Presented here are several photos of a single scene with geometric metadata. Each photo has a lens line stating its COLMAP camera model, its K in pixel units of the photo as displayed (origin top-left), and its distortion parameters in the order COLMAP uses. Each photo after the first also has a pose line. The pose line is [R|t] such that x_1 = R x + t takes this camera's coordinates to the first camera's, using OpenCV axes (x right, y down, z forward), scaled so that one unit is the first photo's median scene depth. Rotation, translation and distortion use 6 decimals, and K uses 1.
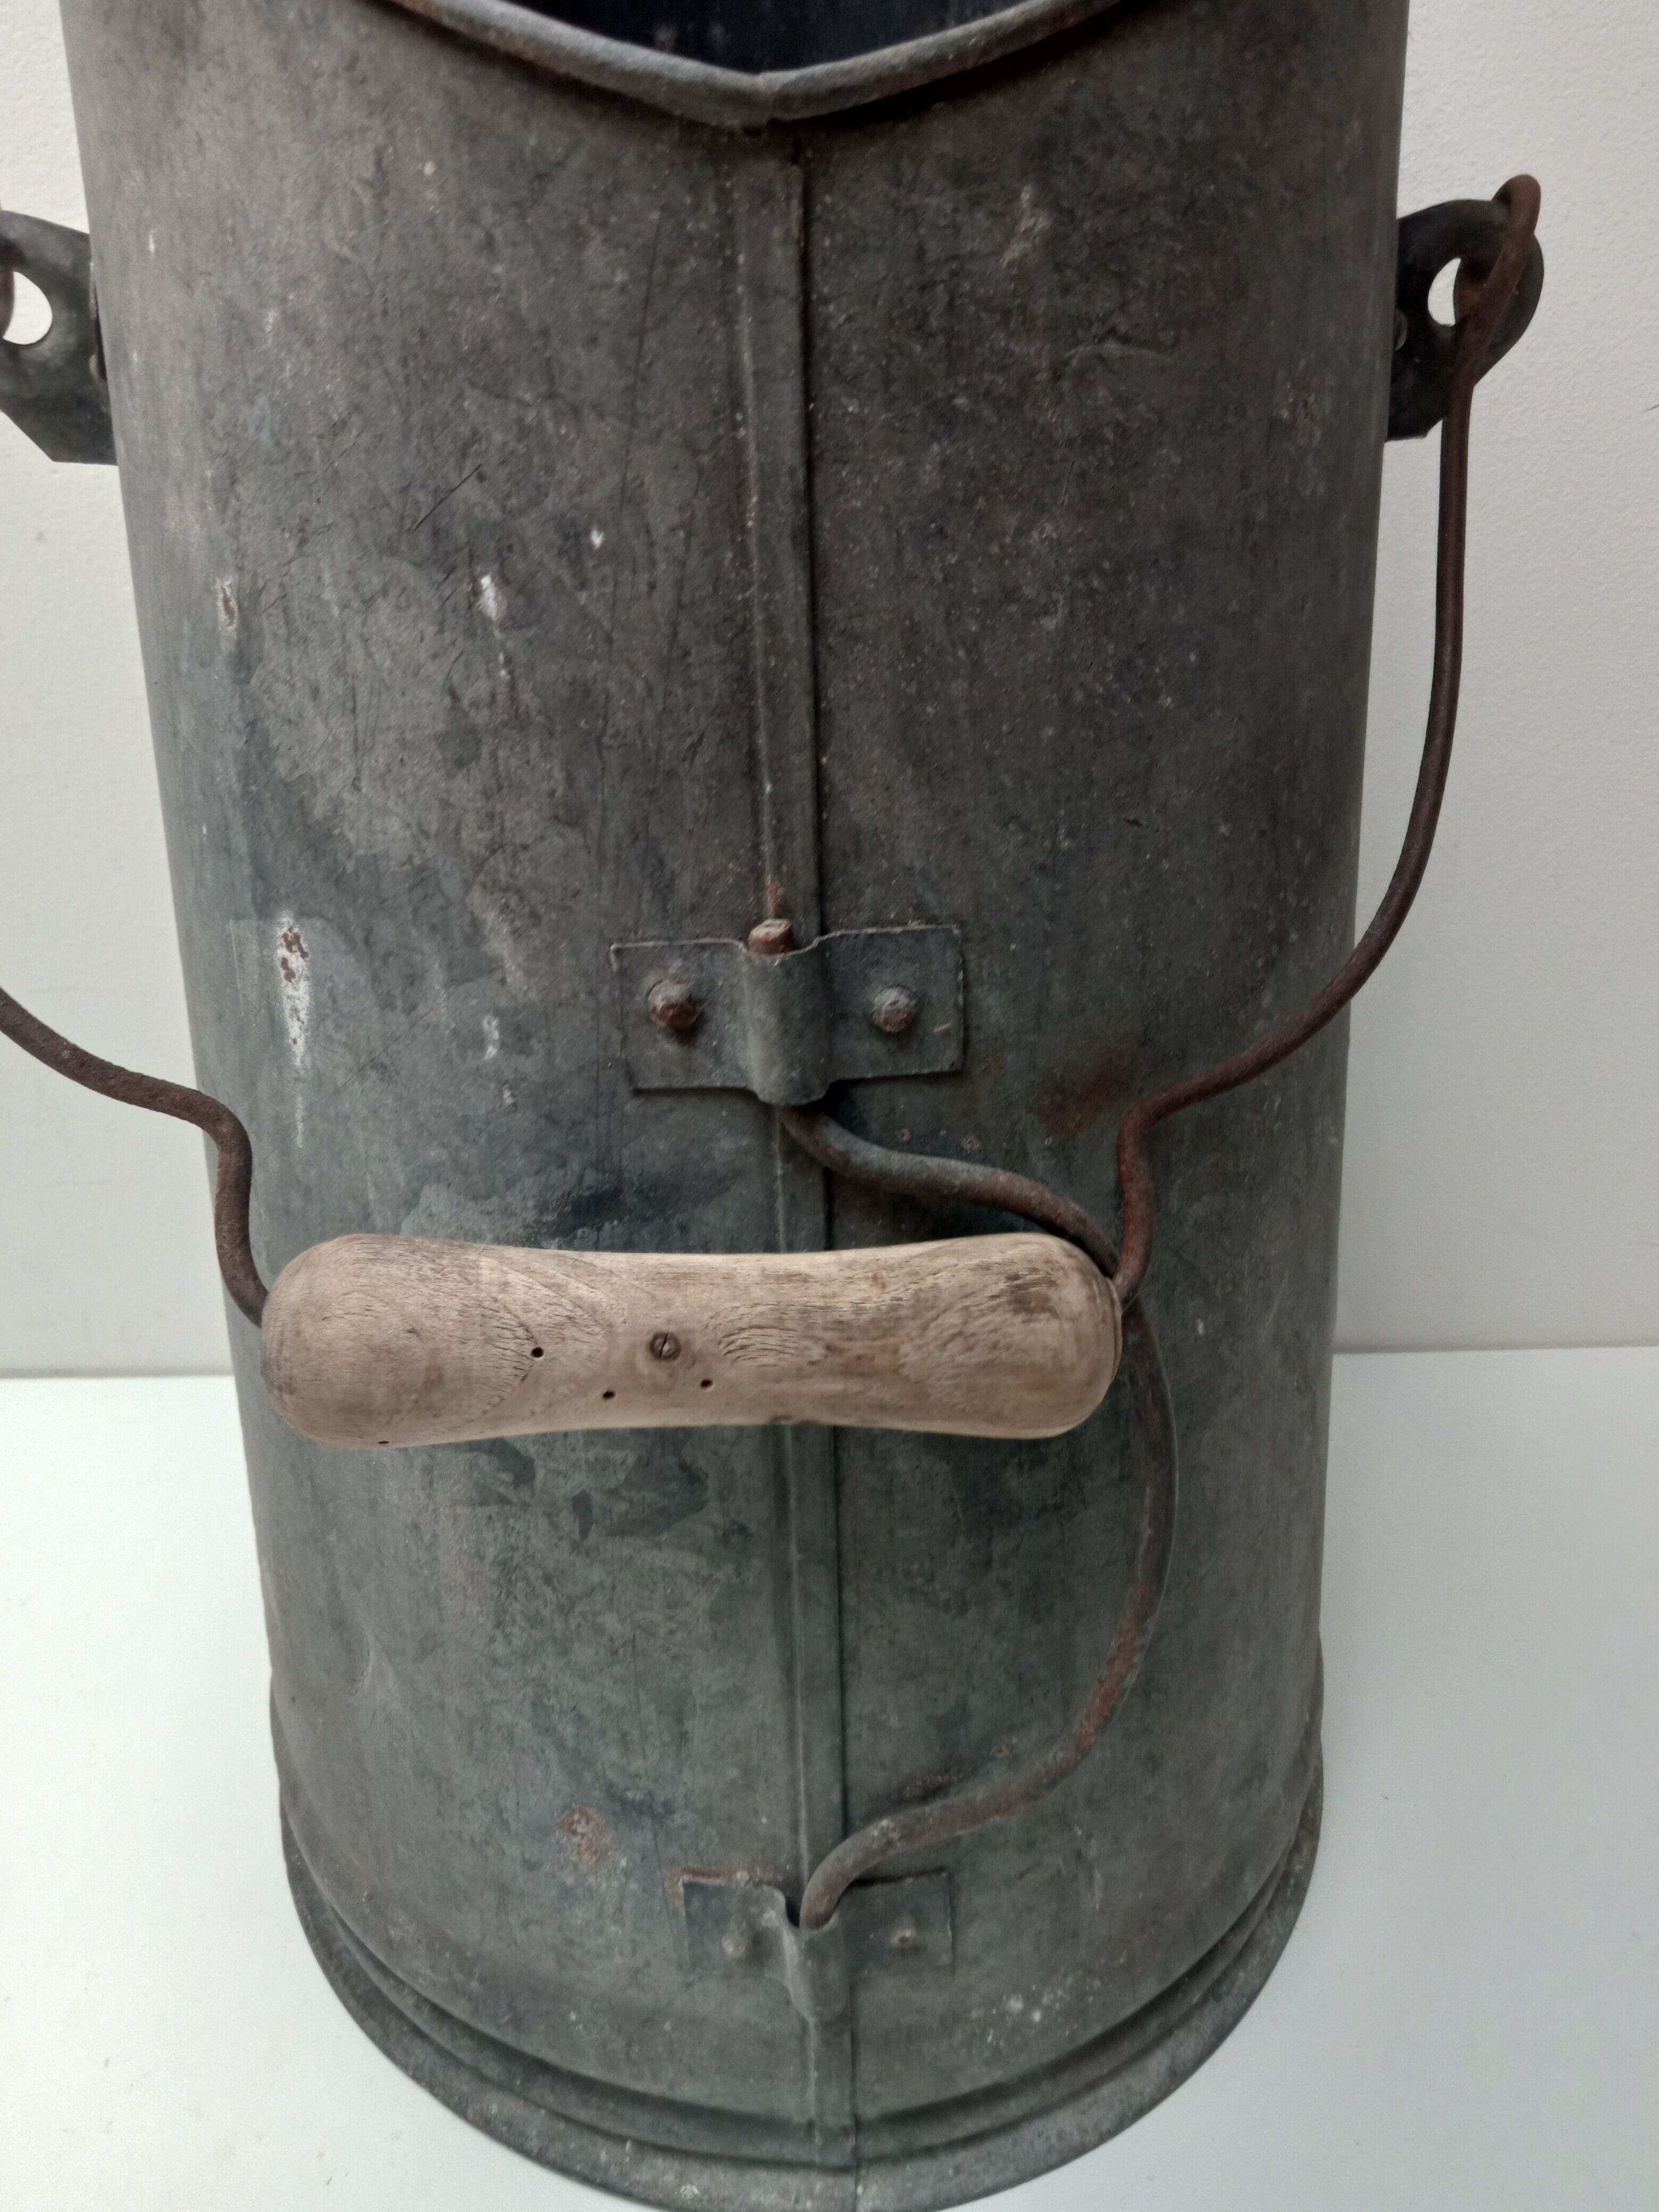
lens RADIAL K [[1673.8, 0, 821.2], [0, 1673.8, 1117.1], [0, 0, 1]] dist [0.043259, -0.076920]
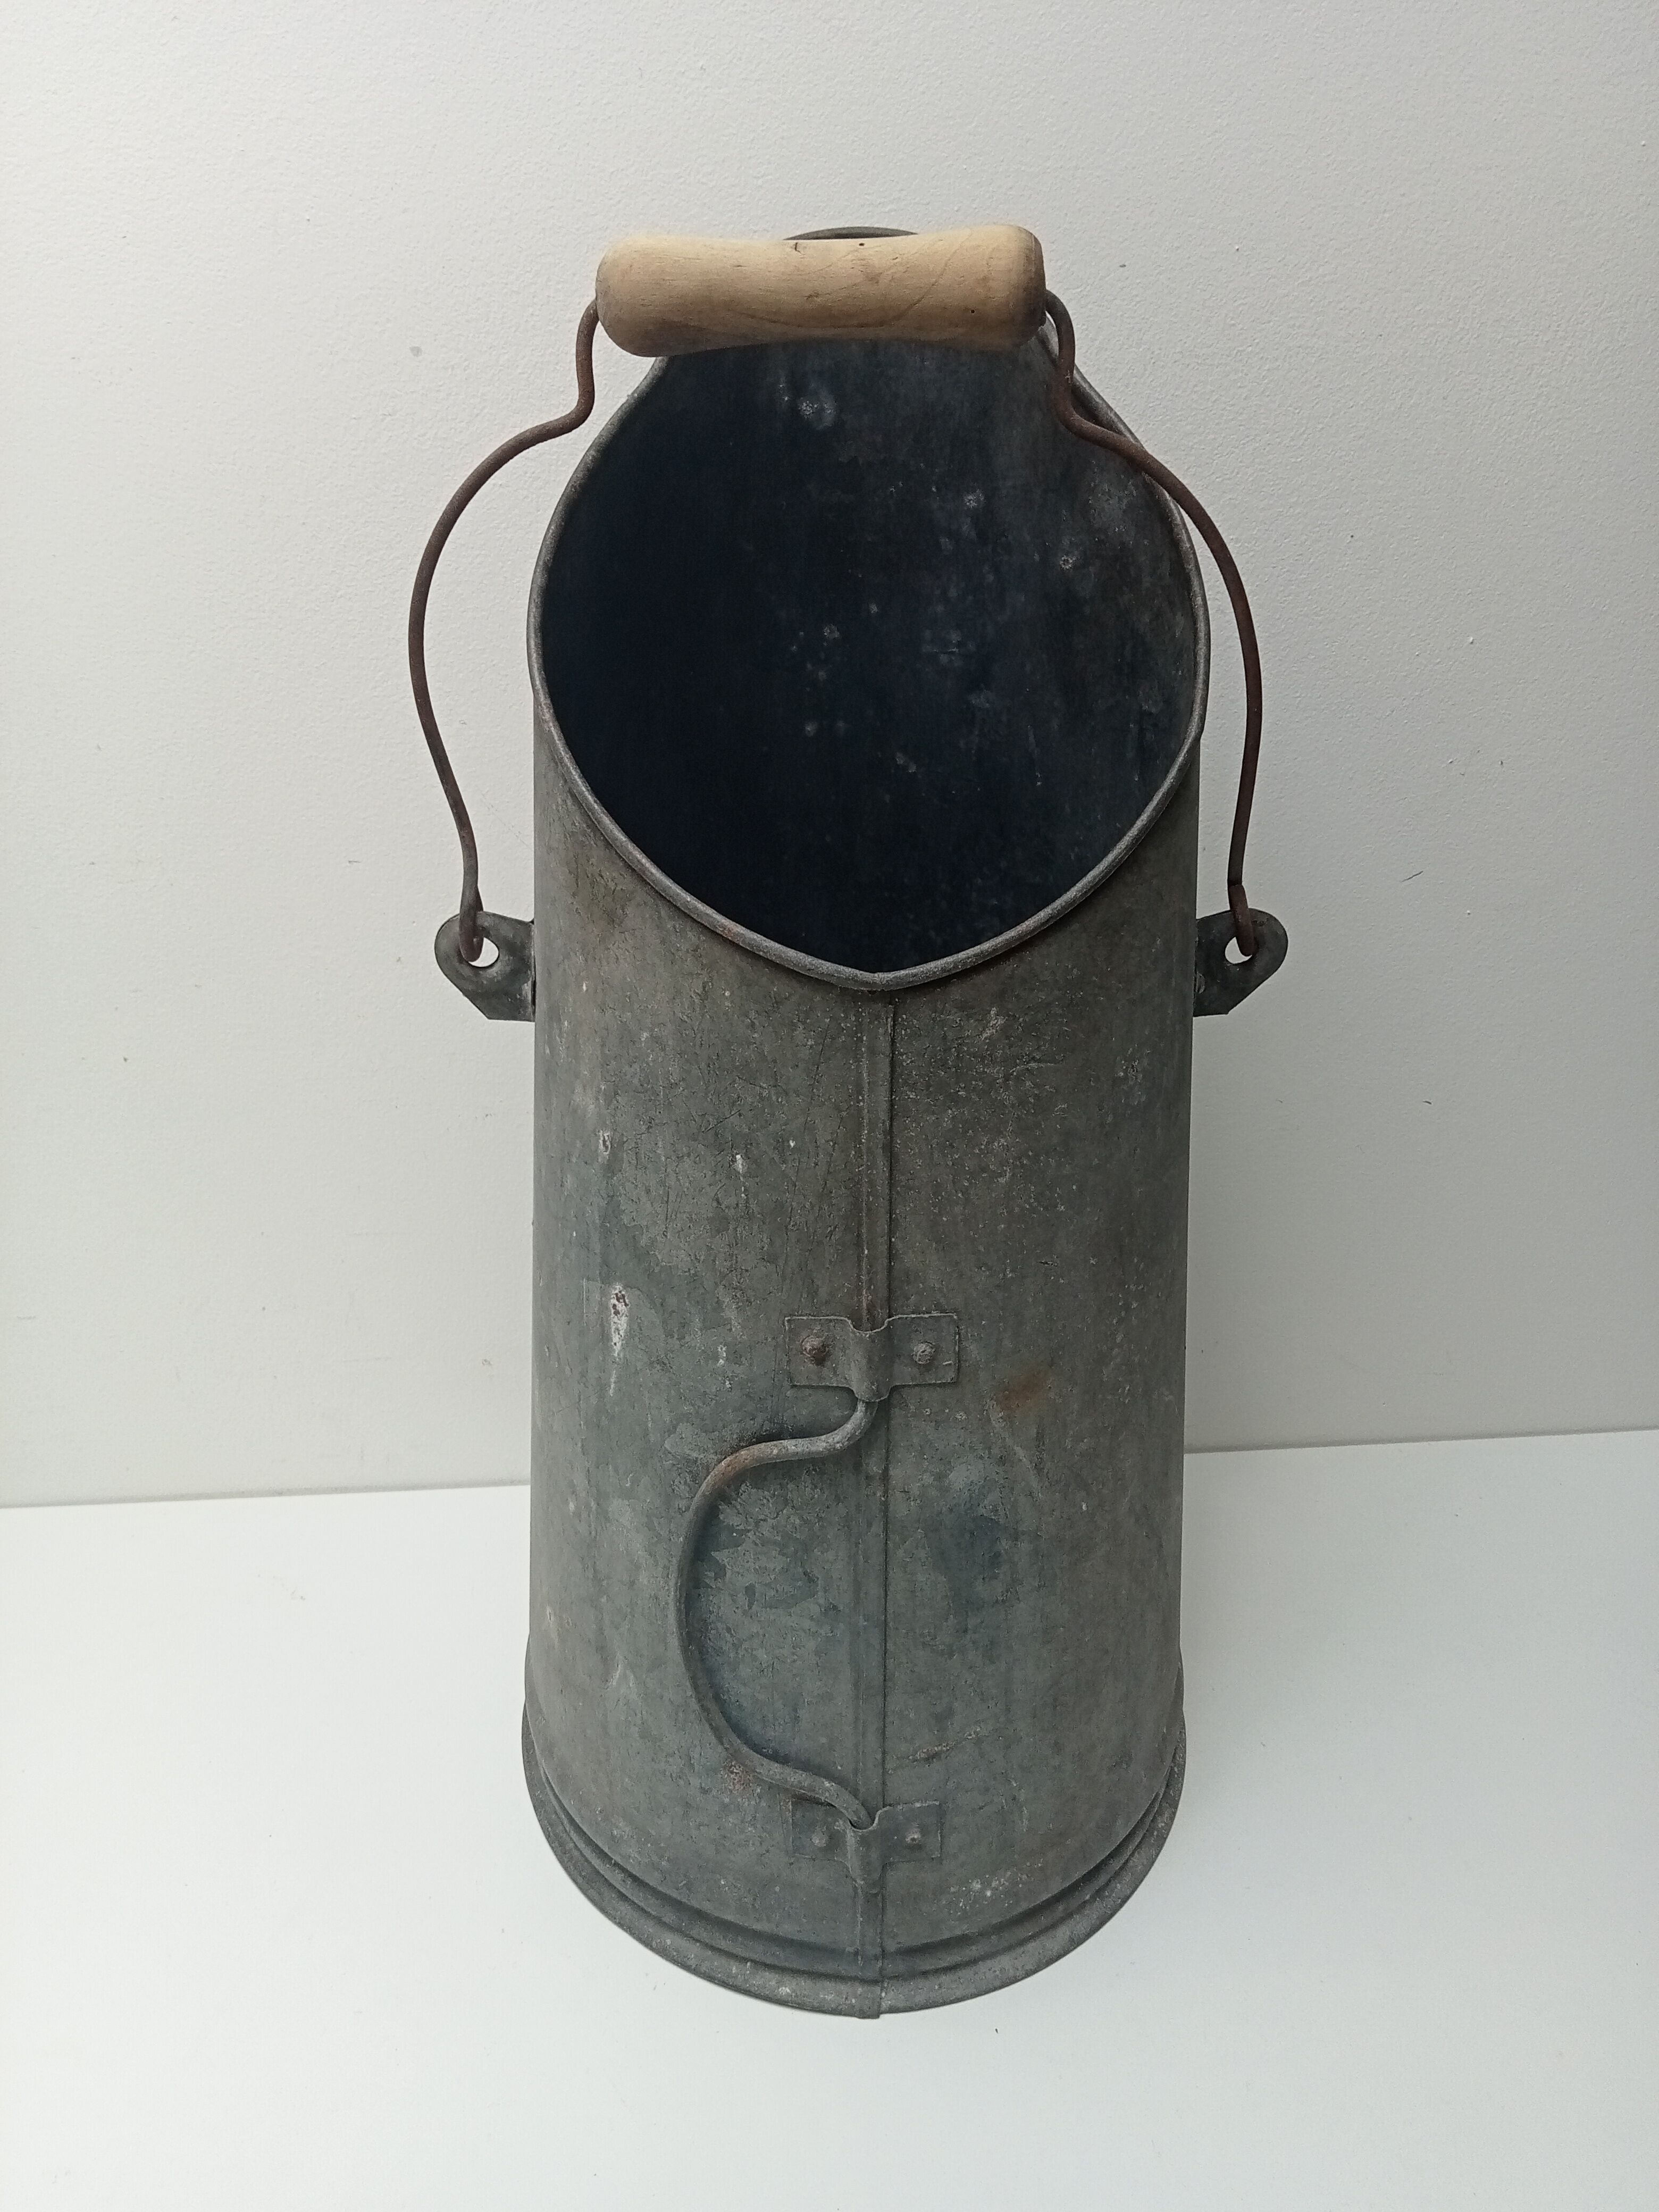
lens RADIAL K [[1673.8, 0, 836.6], [0, 1673.8, 1076.5], [0, 0, 1]] dist [0.043259, -0.076920]
pose [[0.999248, 0.034764, -0.017170, -0.035753], [-0.035435, 0.998553, -0.040456, -0.292750], [0.015739, 0.041034, 0.999034, -0.973665]]
